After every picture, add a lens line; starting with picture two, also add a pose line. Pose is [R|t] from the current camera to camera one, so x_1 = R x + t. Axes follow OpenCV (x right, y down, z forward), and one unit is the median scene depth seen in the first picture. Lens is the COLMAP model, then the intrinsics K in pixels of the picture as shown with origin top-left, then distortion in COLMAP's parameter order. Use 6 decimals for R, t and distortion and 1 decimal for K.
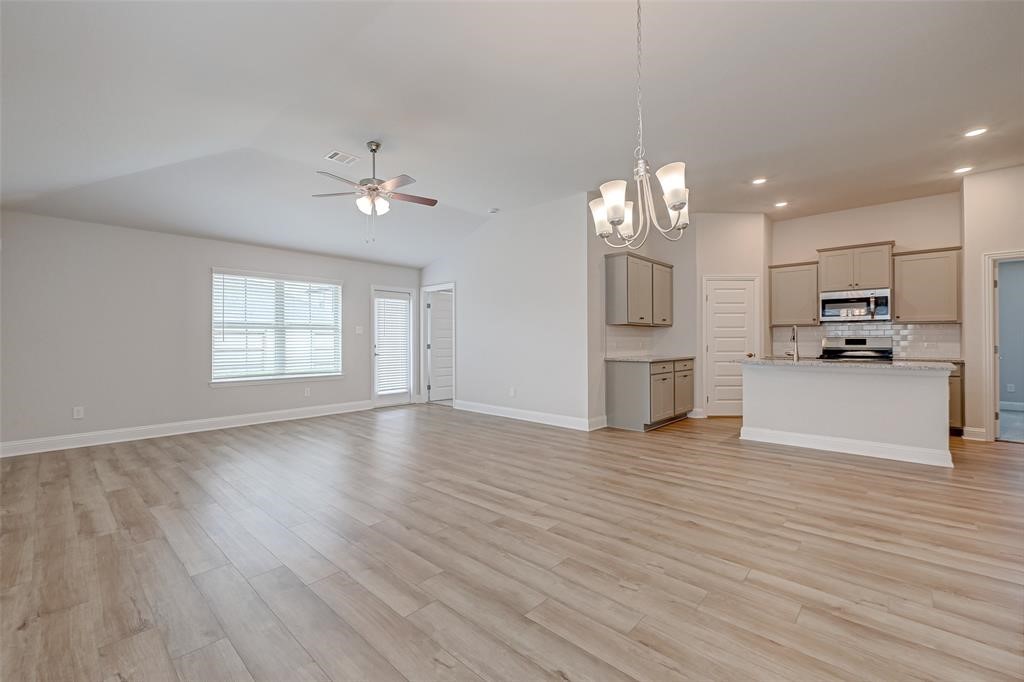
lens RADIAL K [[426.9, 0, 509.9], [0, 426.9, 340.7], [0, 0, 1]] dist [-0.002450, 0.000247]
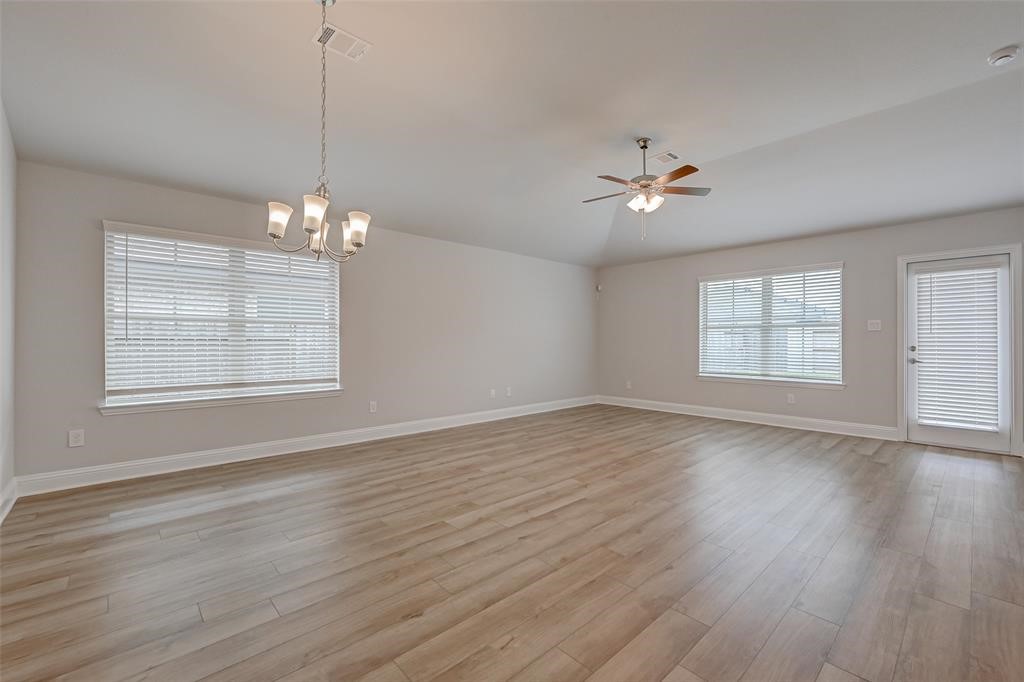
lens RADIAL K [[426.9, 0, 509.9], [0, 426.9, 340.7], [0, 0, 1]] dist [-0.002450, 0.000247]
pose [[-0.080114, 0.000824, -0.996785, 0.780988], [0.000006, 1.000000, 0.000826, 0.000572], [0.996786, 0.000060, -0.080114, 0.872265]]
